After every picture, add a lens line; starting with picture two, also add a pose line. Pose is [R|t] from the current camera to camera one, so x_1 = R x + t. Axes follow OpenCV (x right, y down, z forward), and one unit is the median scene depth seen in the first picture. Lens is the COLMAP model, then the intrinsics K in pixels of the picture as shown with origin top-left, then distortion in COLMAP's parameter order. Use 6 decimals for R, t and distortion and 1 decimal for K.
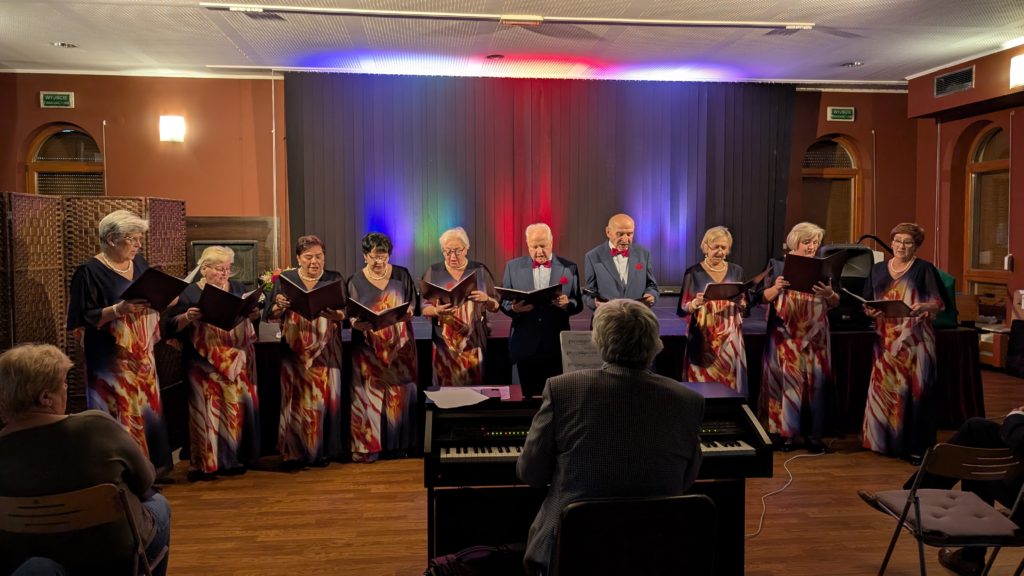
lens RADIAL K [[783.4, 0, 510.1], [0, 783.4, 260.9], [0, 0, 1]] dist [0.029353, -0.012717]
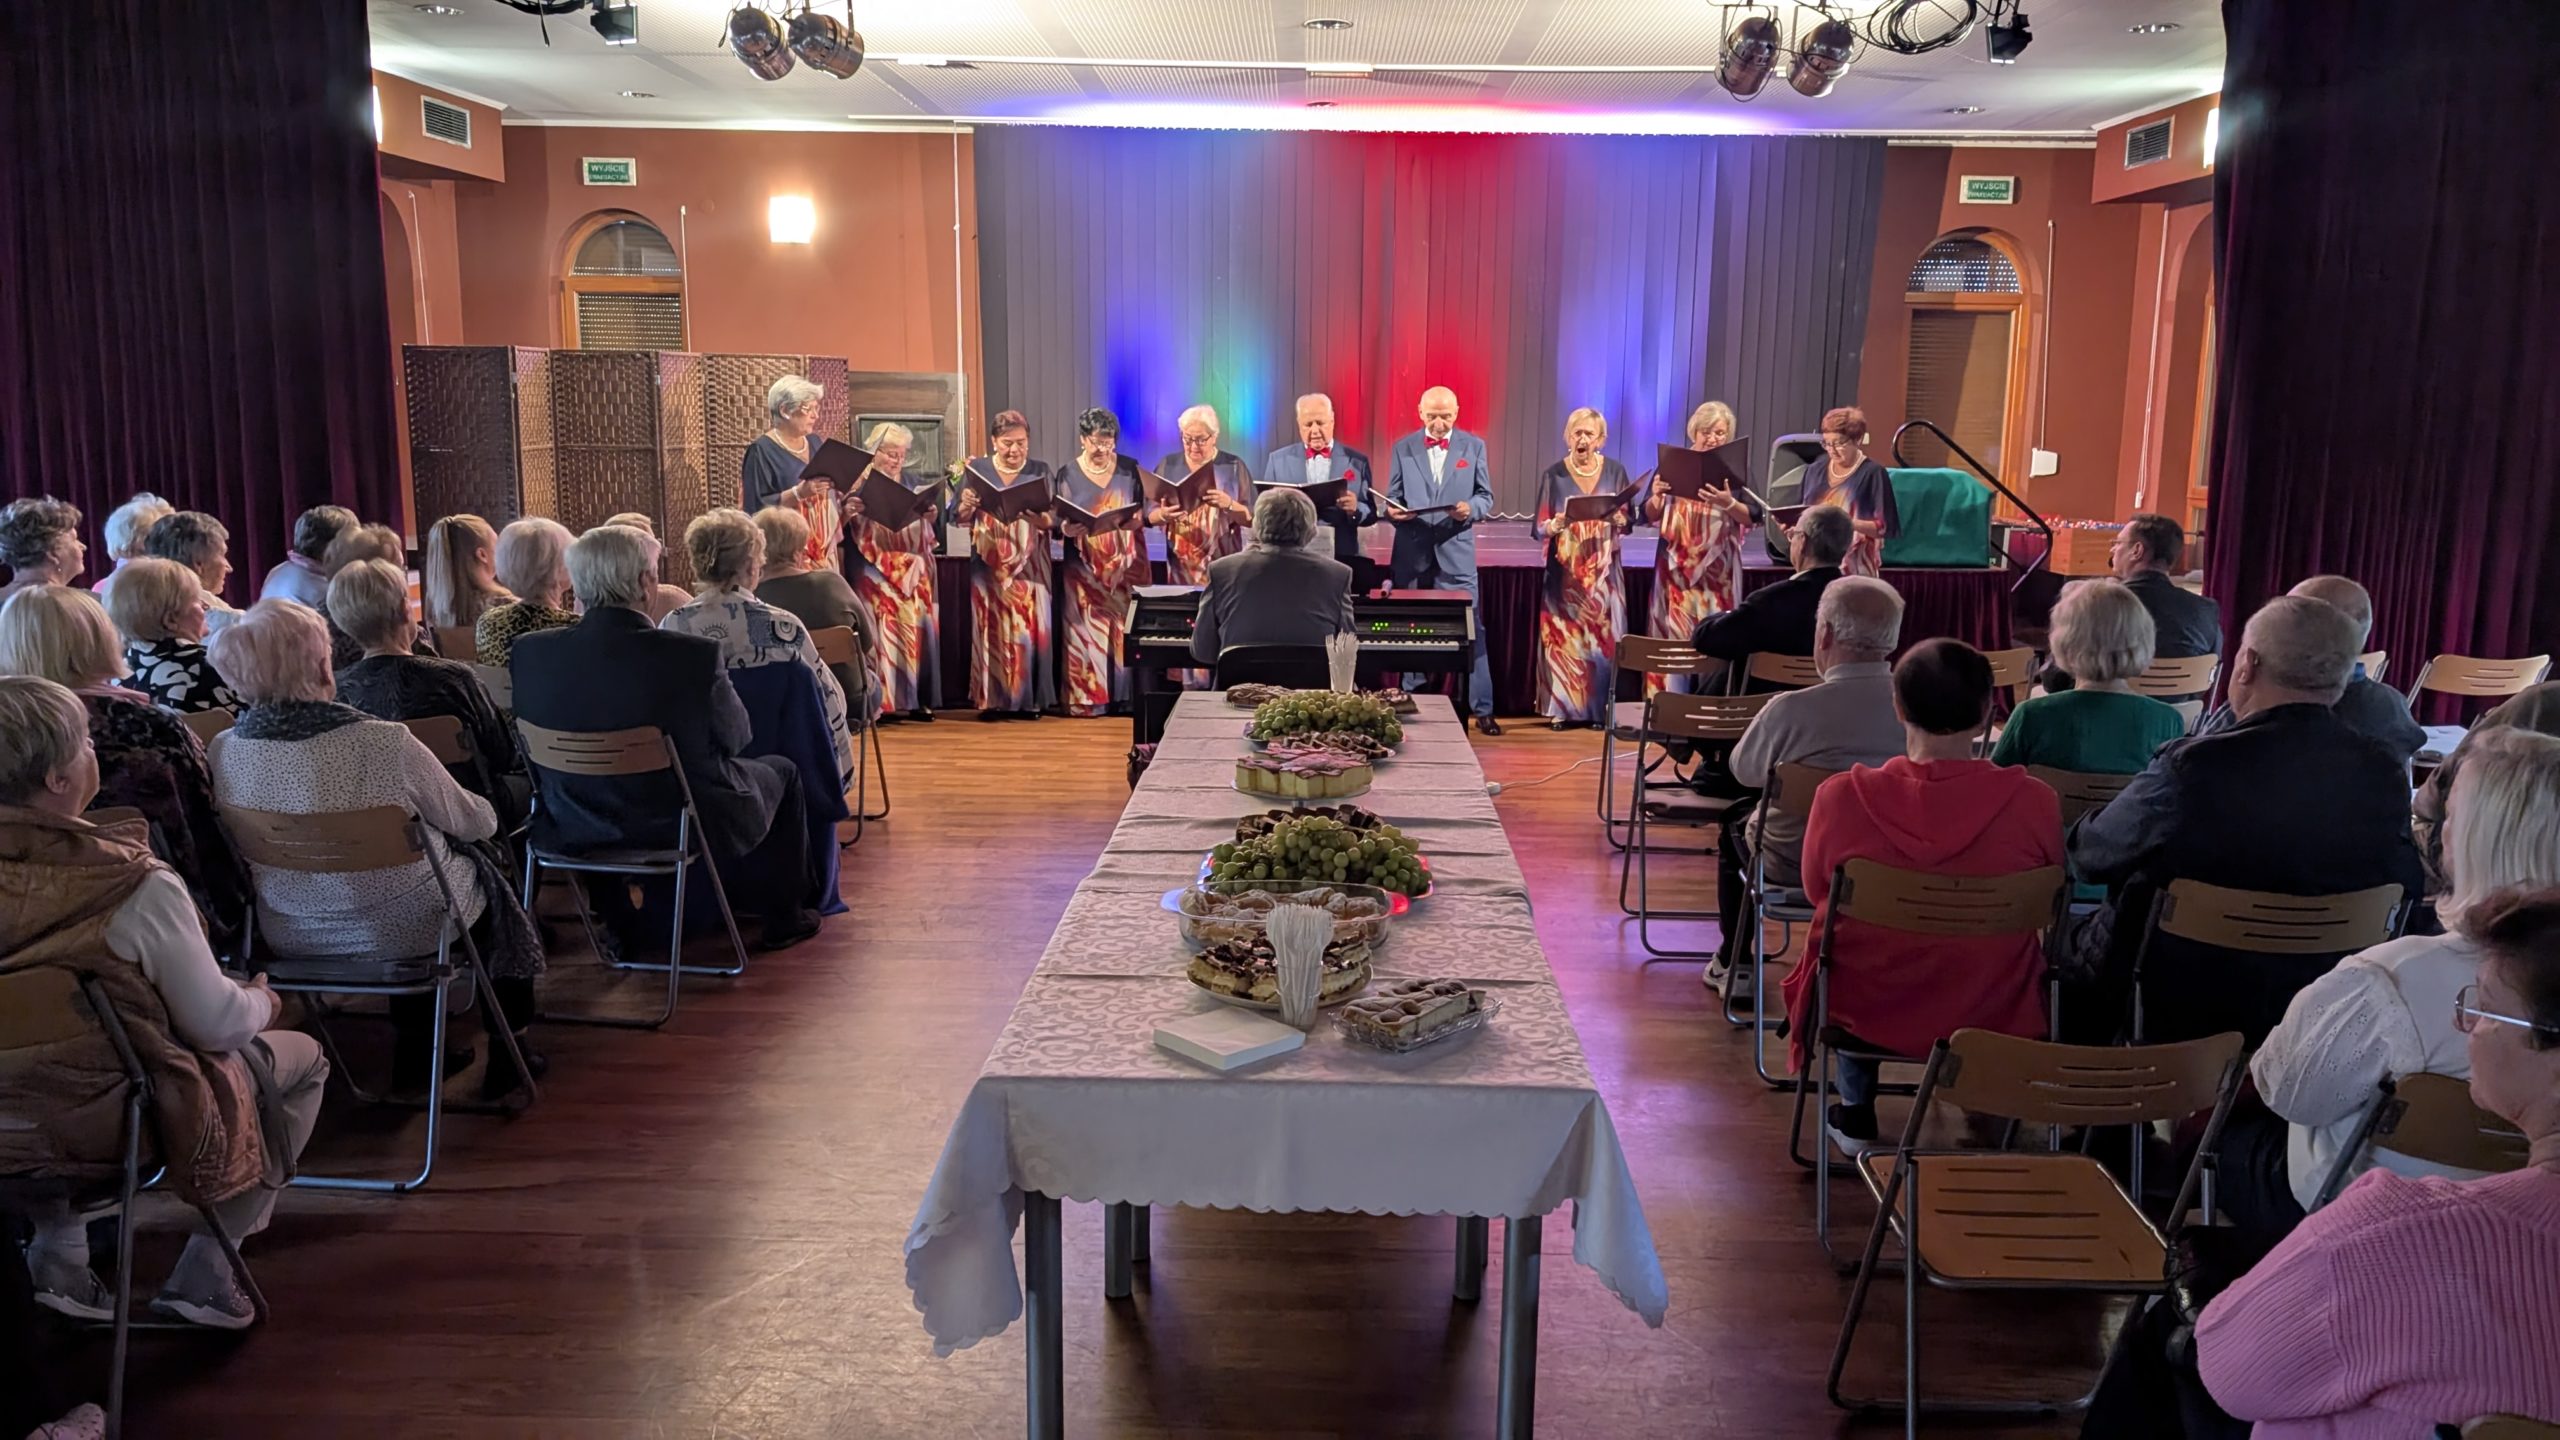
lens RADIAL K [[1827.2, 0, 1288.1], [0, 1827.2, 702.2], [0, 0, 1]] dist [0.055384, -0.004409]
pose [[0.993439, 0.033342, -0.109398, 0.195543], [-0.019066, 0.991457, 0.129031, 0.011174], [0.112765, -0.126099, 0.985588, -0.675719]]
